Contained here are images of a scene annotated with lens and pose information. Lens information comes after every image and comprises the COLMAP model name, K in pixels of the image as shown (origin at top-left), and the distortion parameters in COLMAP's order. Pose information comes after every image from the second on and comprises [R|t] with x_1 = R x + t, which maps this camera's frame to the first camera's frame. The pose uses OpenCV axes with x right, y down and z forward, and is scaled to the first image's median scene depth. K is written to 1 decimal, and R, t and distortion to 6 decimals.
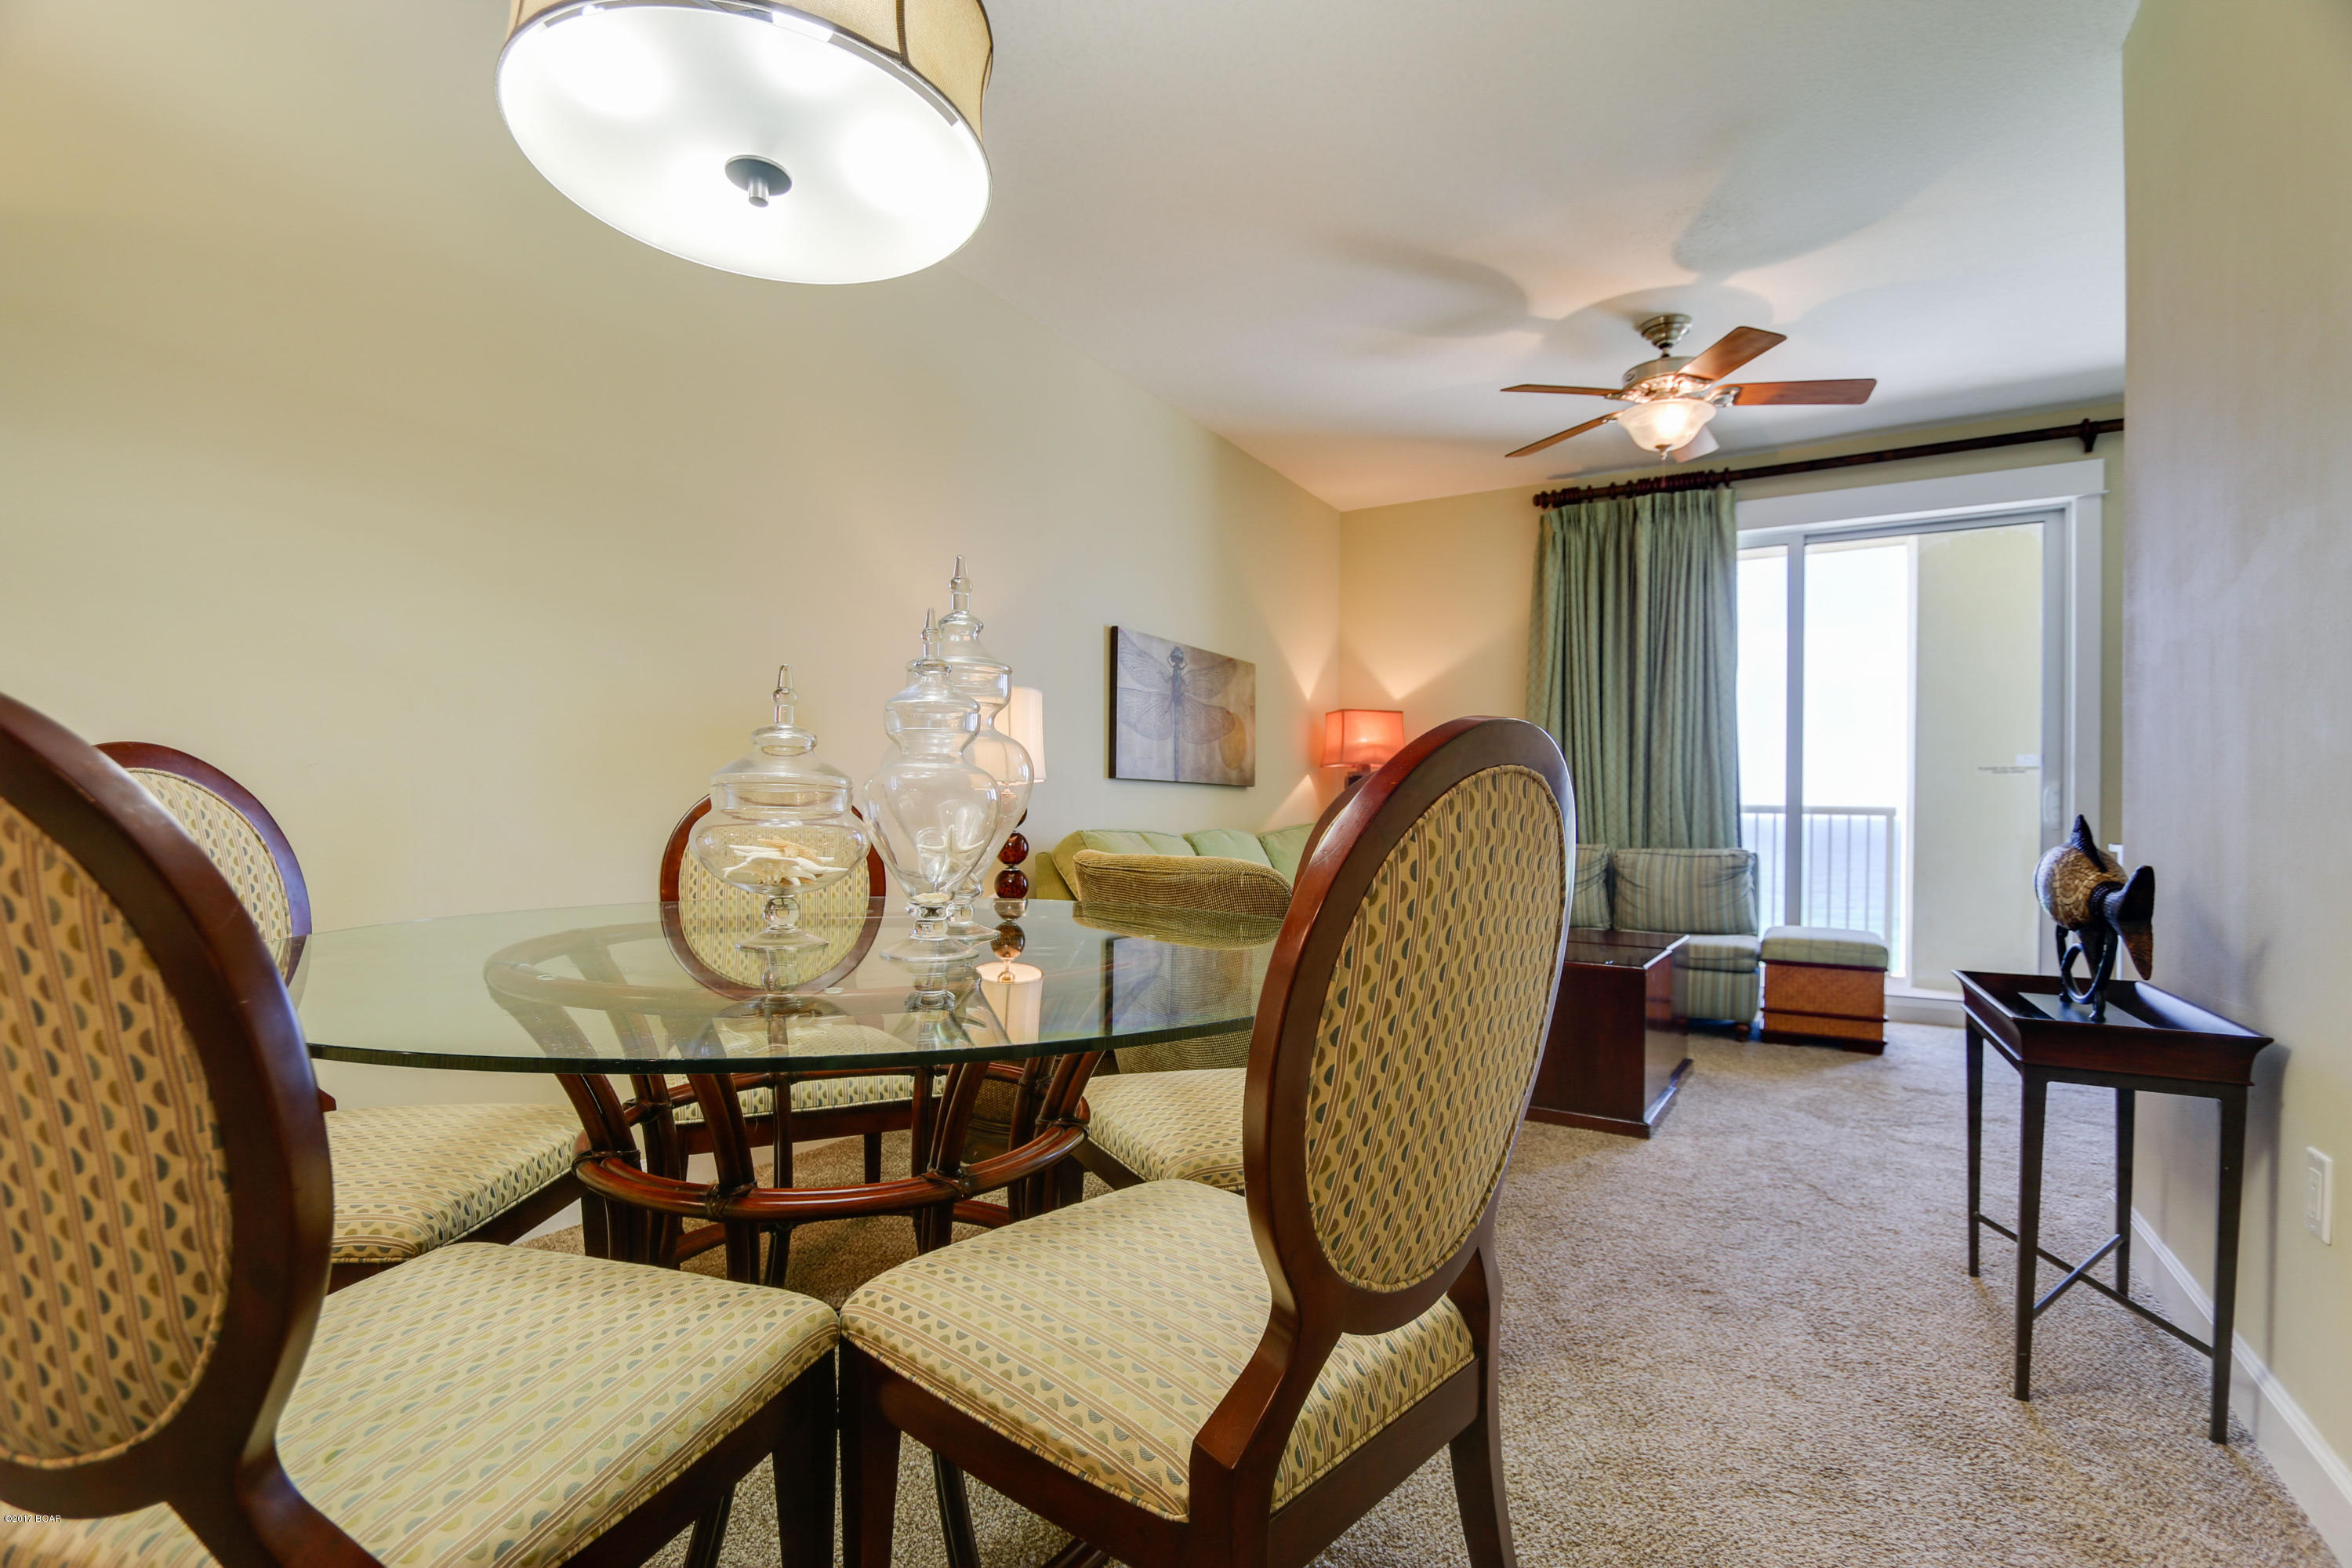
lens RADIAL K [[1083.5, 0, 1169.0], [0, 1083.5, 818.7], [0, 0, 1]] dist [-0.014928, 0.000989]
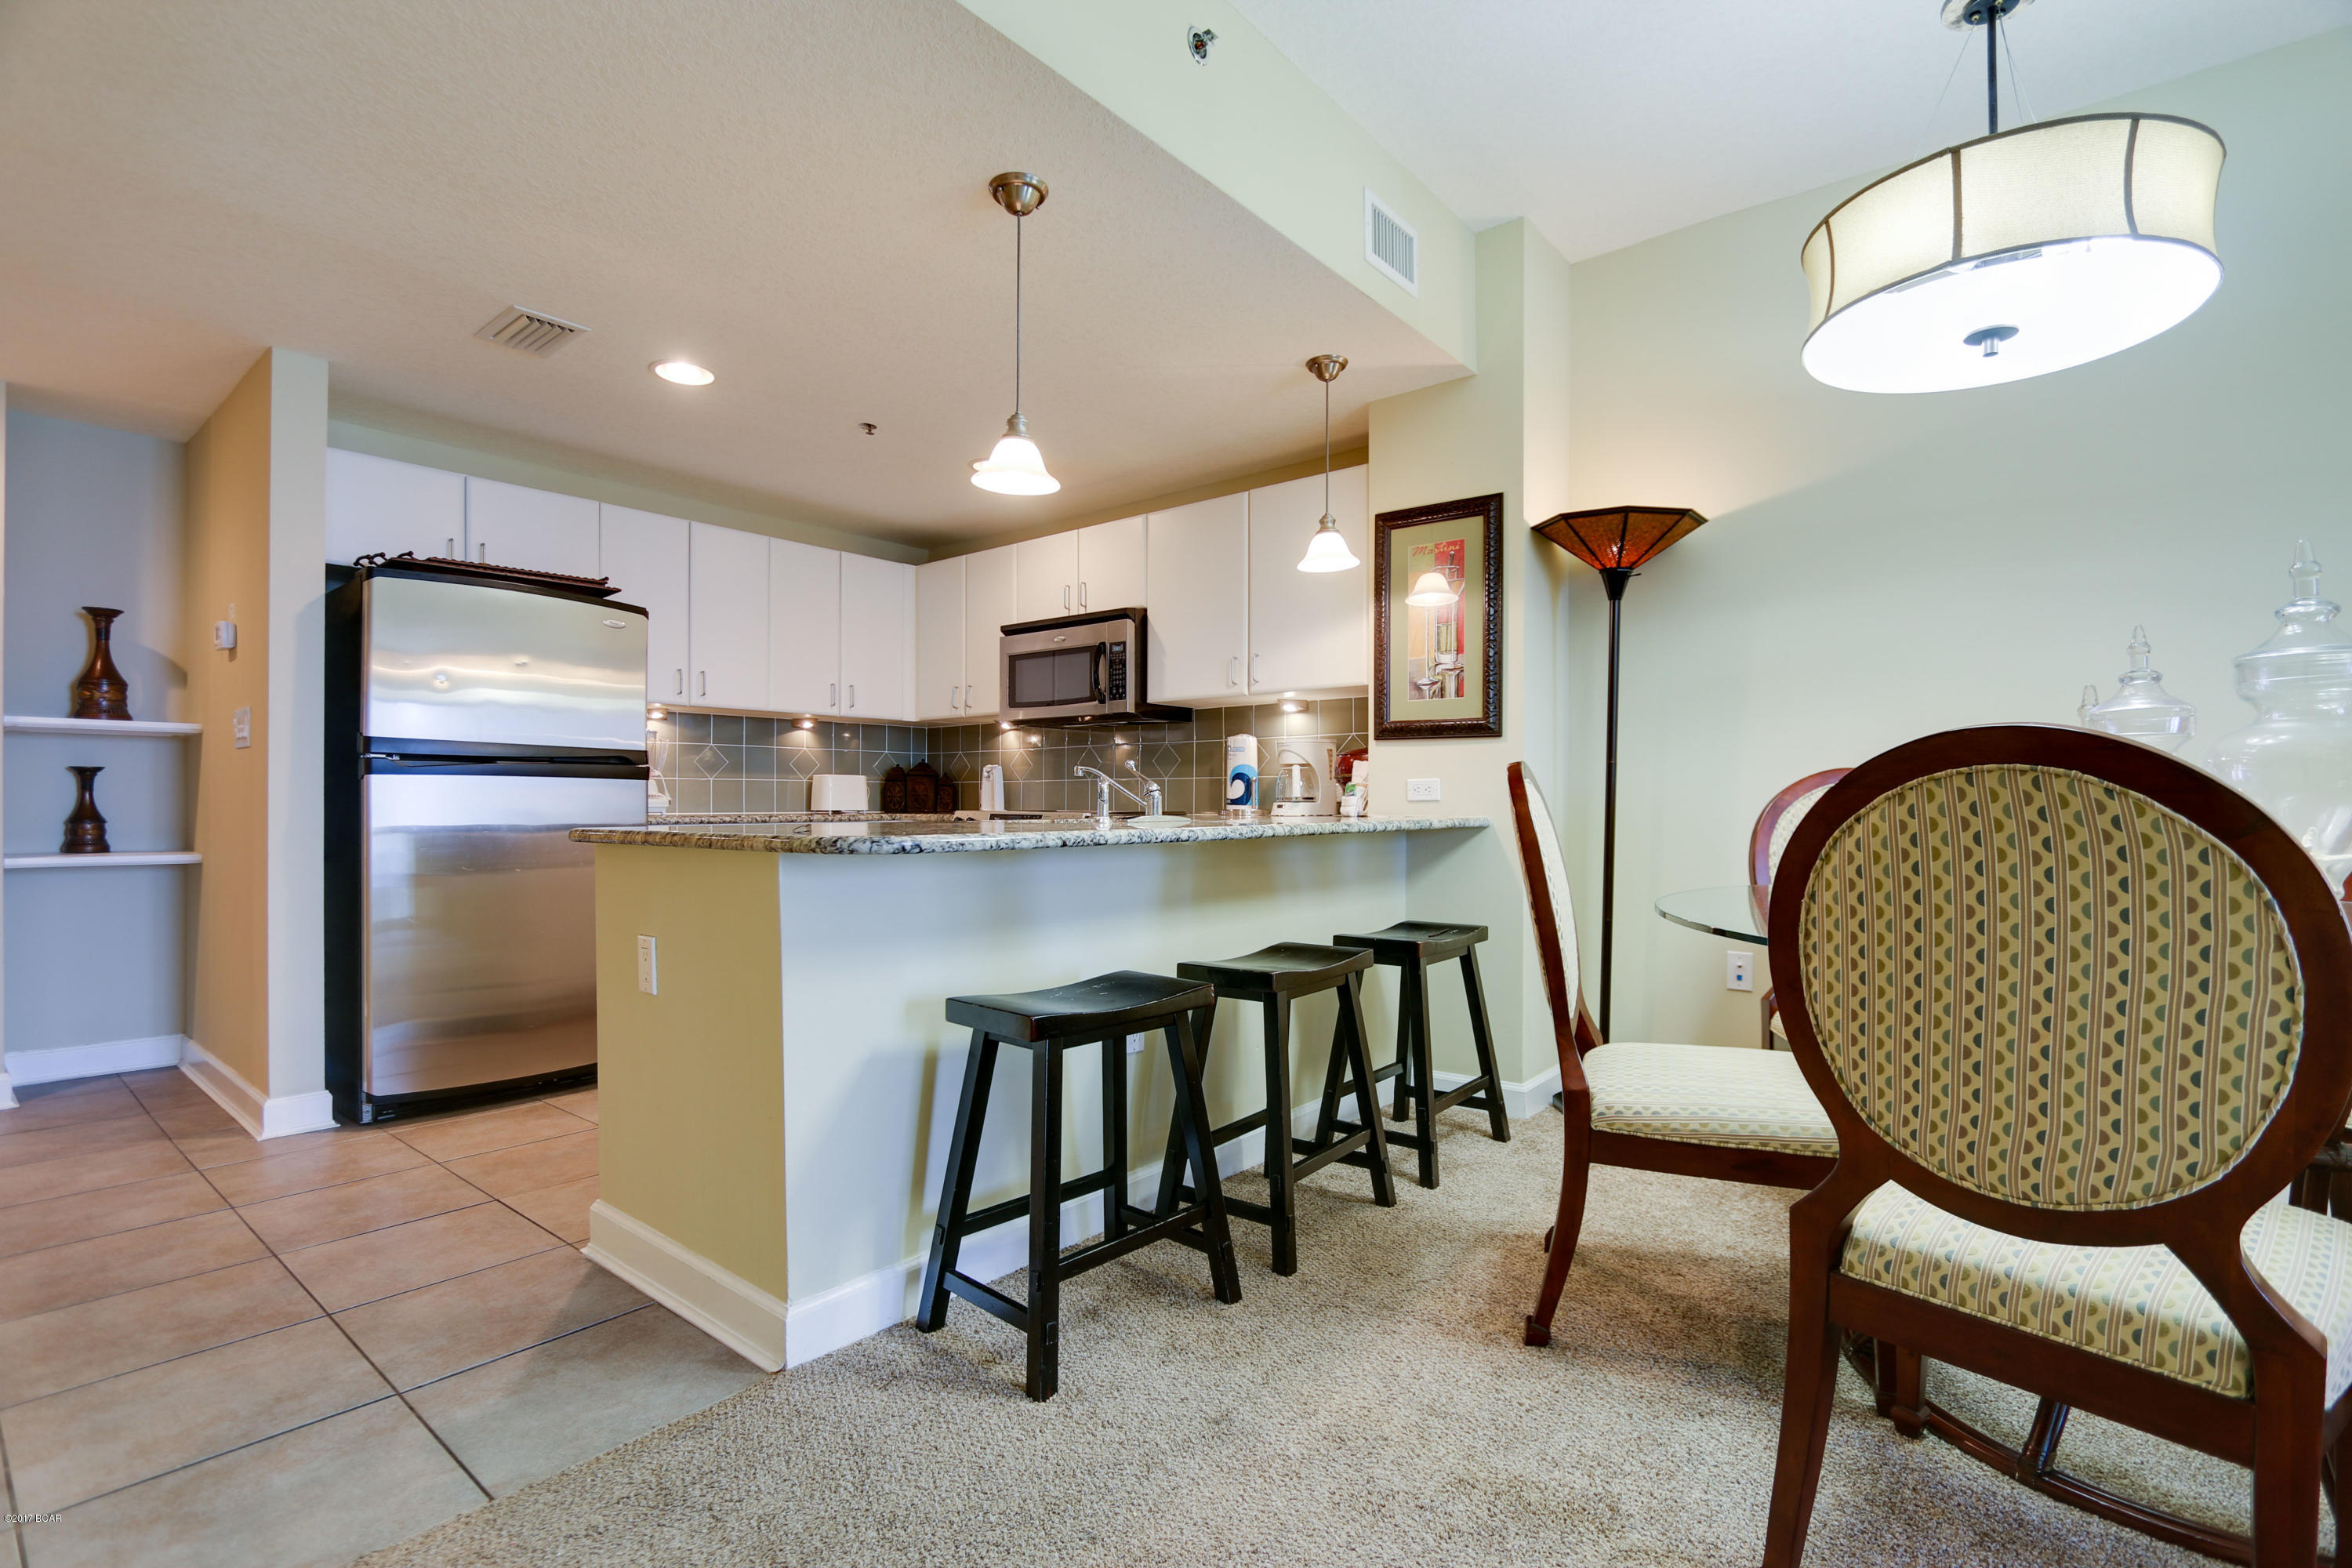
lens RADIAL K [[1134.6, 0, 1210.8], [0, 1134.6, 810.3], [0, 0, 1]] dist [0.000501, 0.000493]
pose [[-0.155542, 0.002166, -0.987827, 0.313260], [-0.010398, 0.999939, 0.003830, 0.001124], [0.987775, 0.010867, -0.155510, 0.072692]]
